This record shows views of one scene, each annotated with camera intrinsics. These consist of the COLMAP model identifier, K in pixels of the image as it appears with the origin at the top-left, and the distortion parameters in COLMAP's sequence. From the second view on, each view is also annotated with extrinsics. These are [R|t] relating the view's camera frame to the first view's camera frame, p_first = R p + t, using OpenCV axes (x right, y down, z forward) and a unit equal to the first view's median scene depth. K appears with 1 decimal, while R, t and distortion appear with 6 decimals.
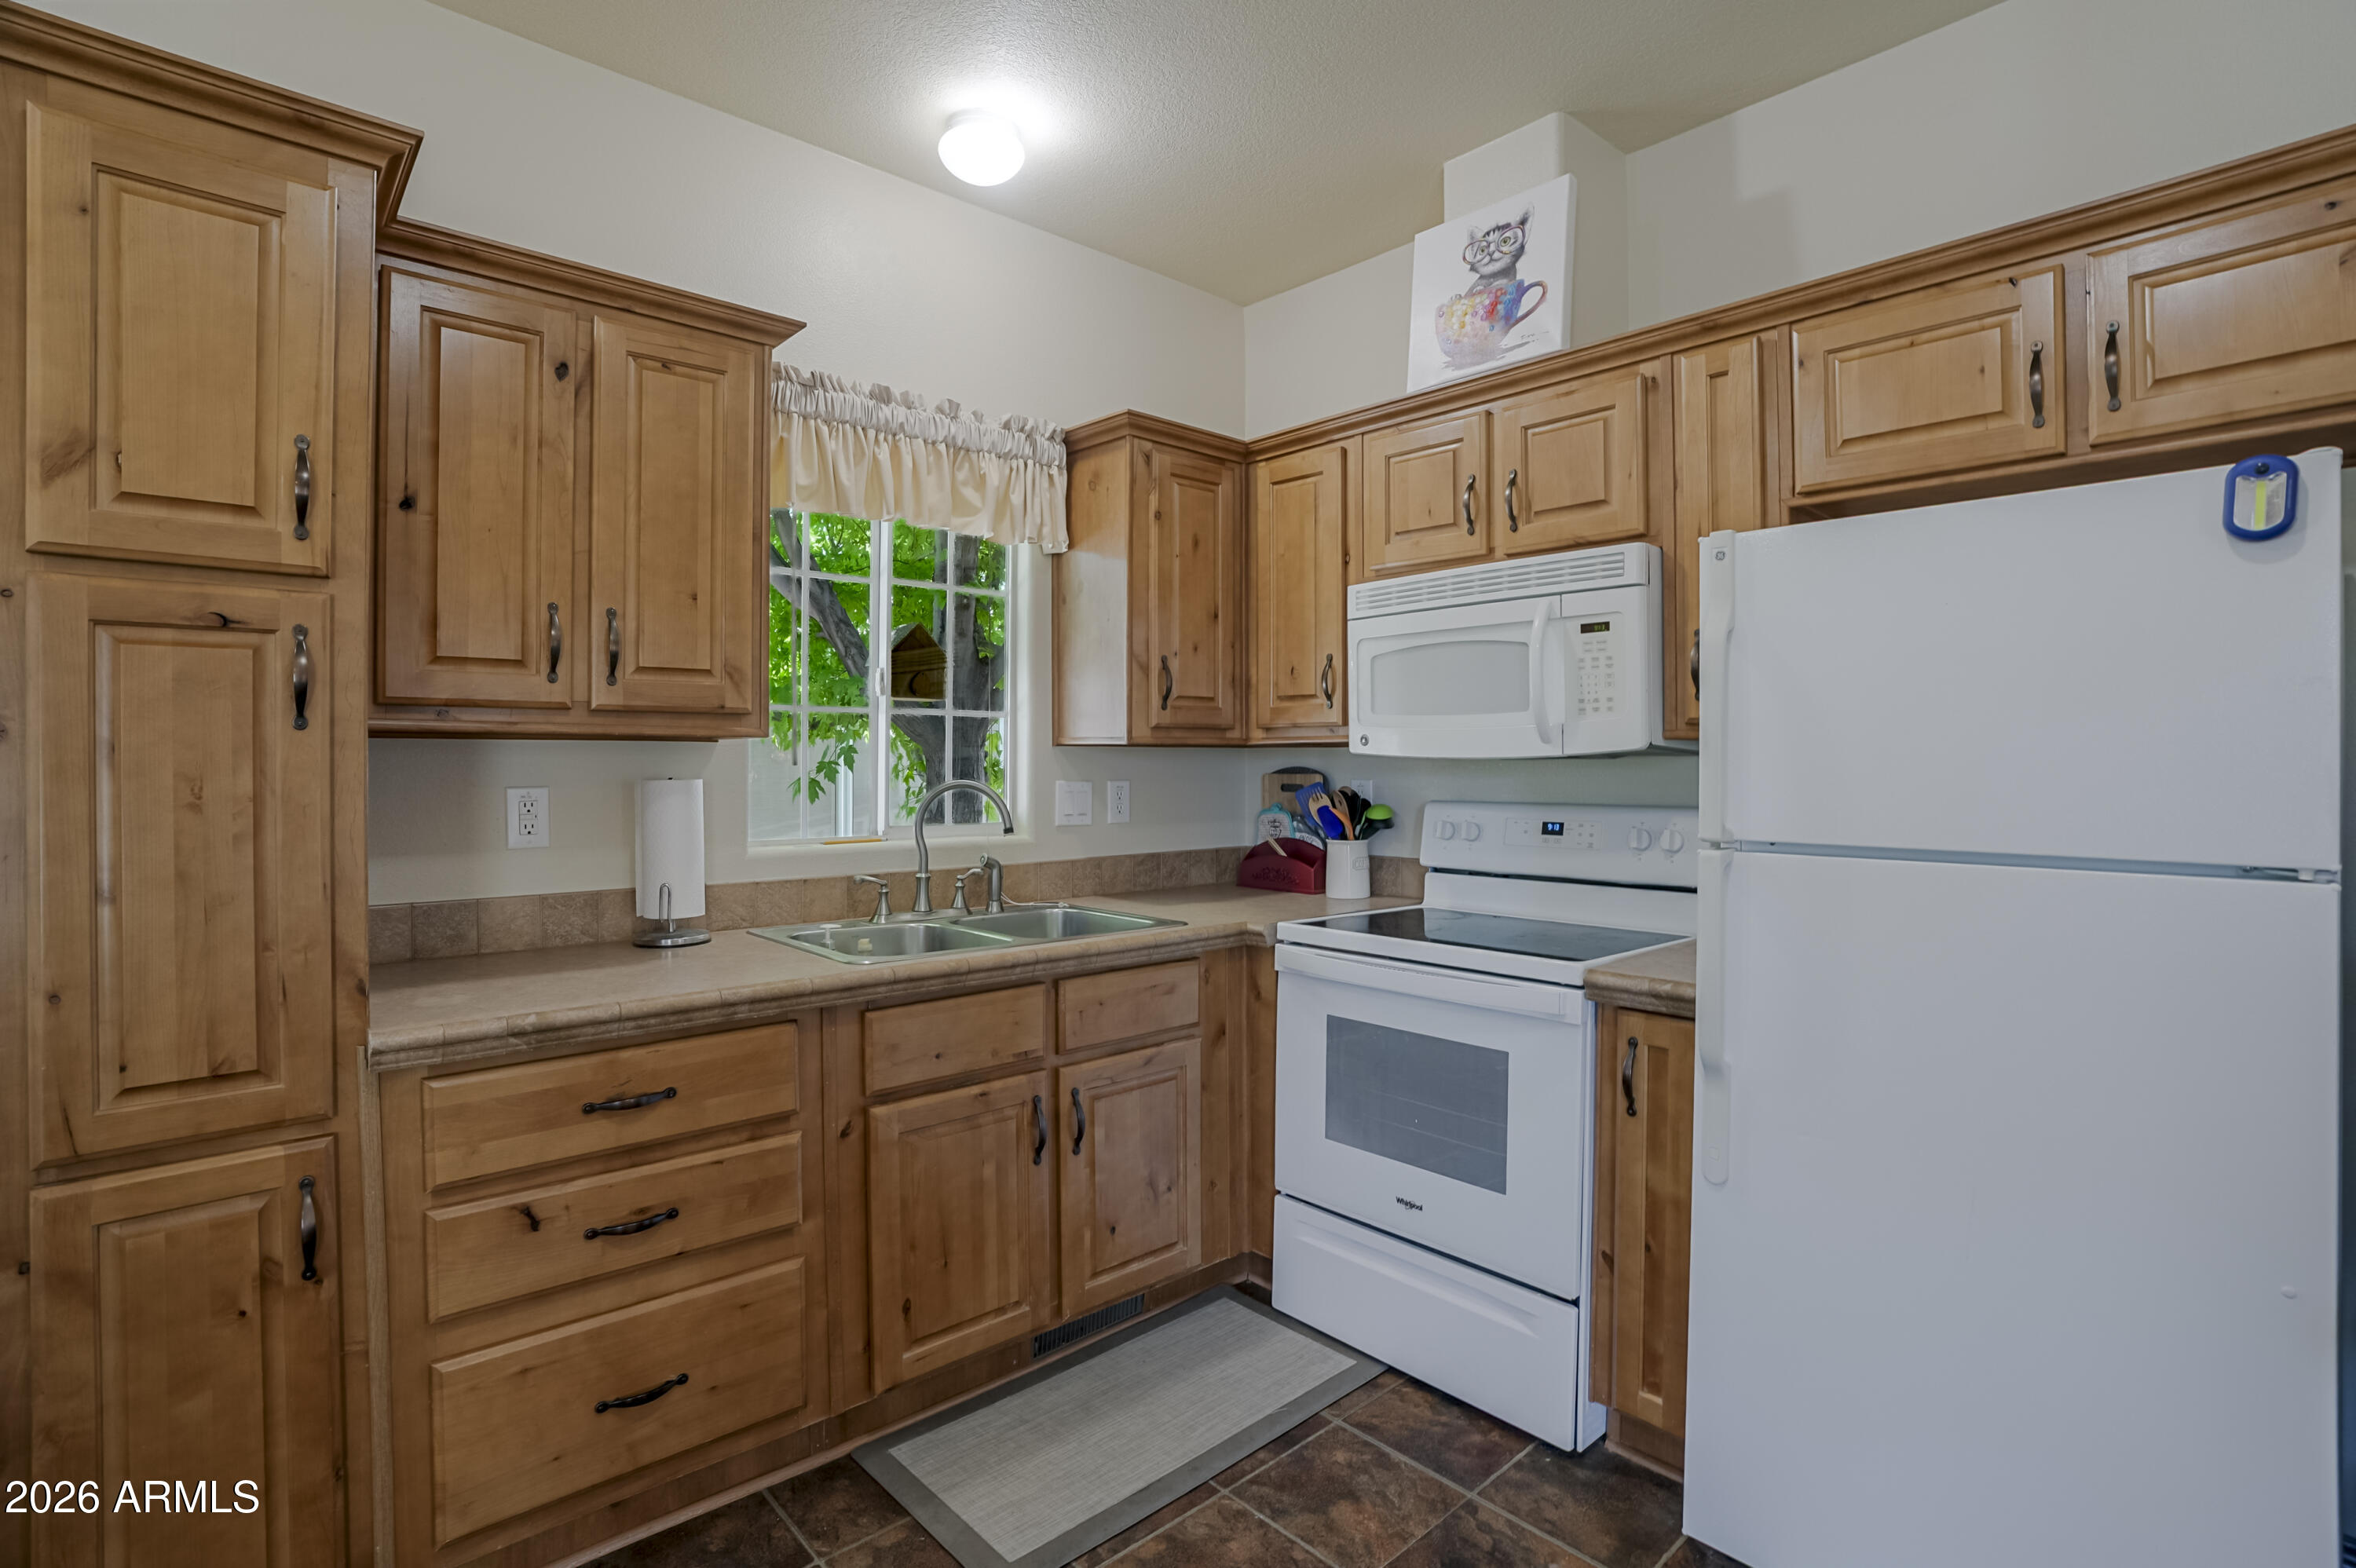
lens RADIAL K [[1118.0, 0, 1177.8], [0, 1118.0, 754.2], [0, 0, 1]] dist [-0.050855, 0.000390]
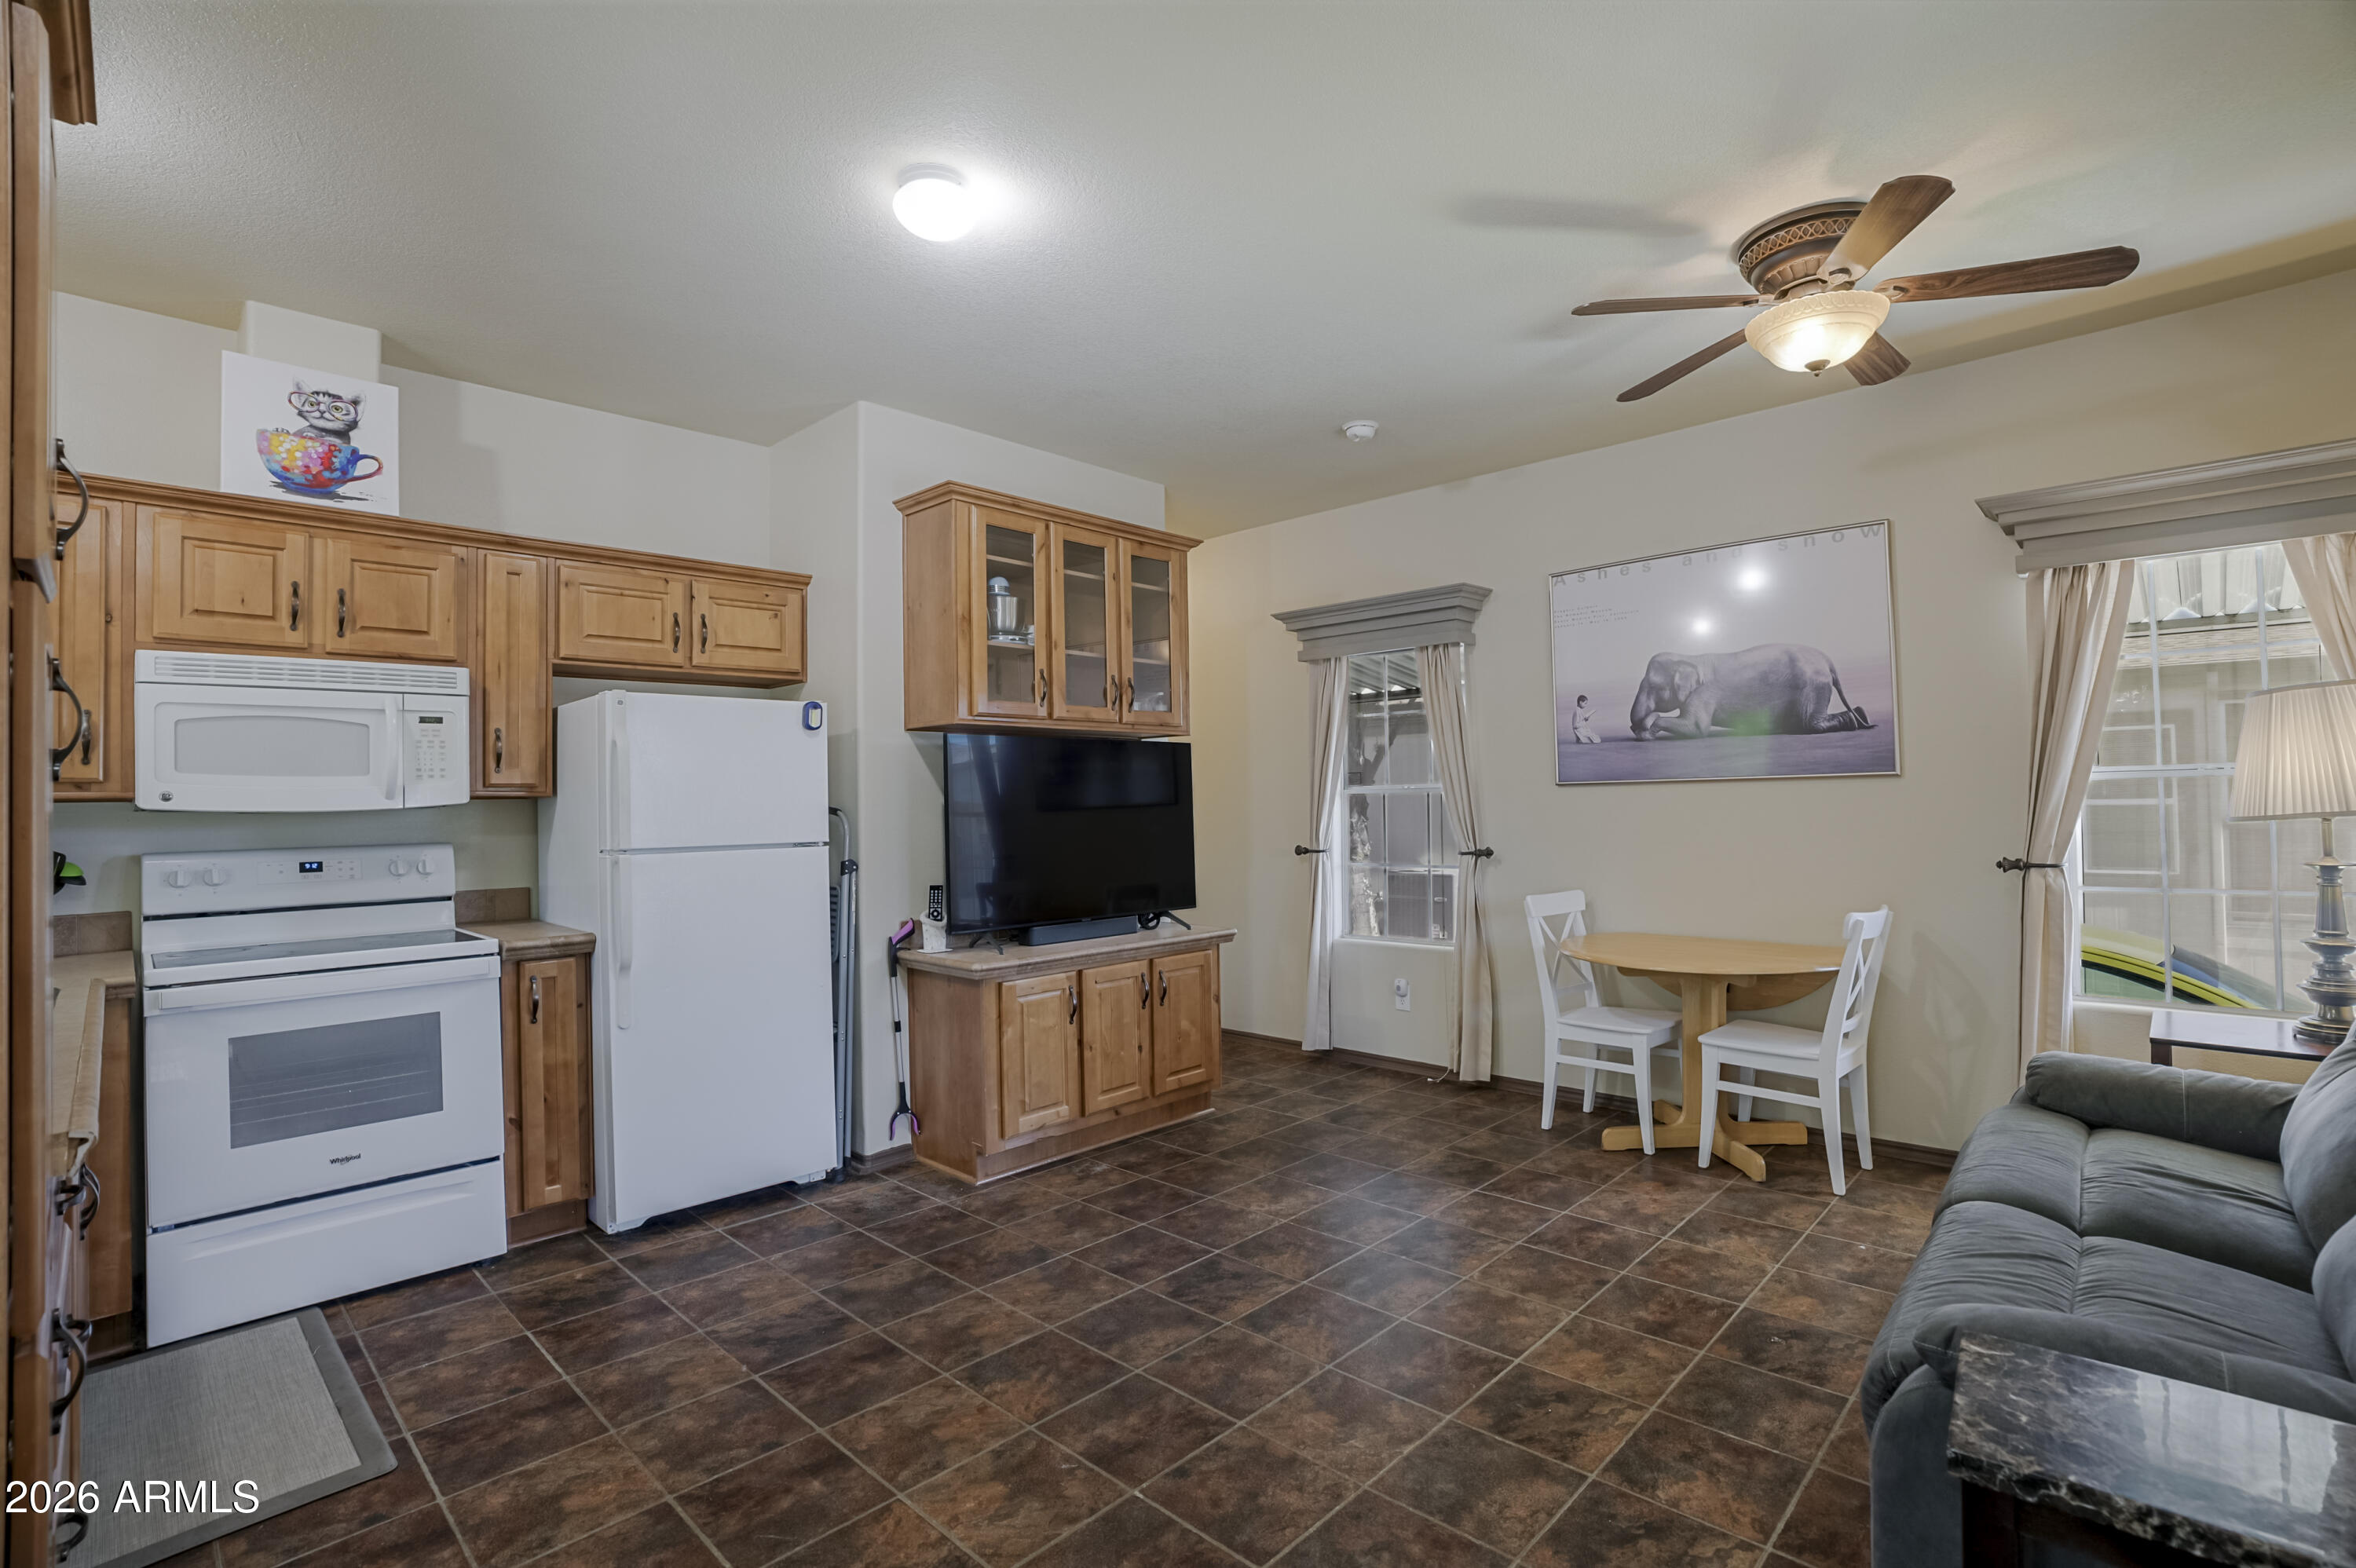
lens RADIAL K [[1103.9, 0, 1182.8], [0, 1103.9, 803.7], [0, 0, 1]] dist [-0.003458, 0.000255]
pose [[-0.082869, -0.004103, 0.996552, -1.148358], [0.009321, 0.999945, 0.004892, -0.002189], [-0.996517, 0.009695, -0.082827, 0.136298]]
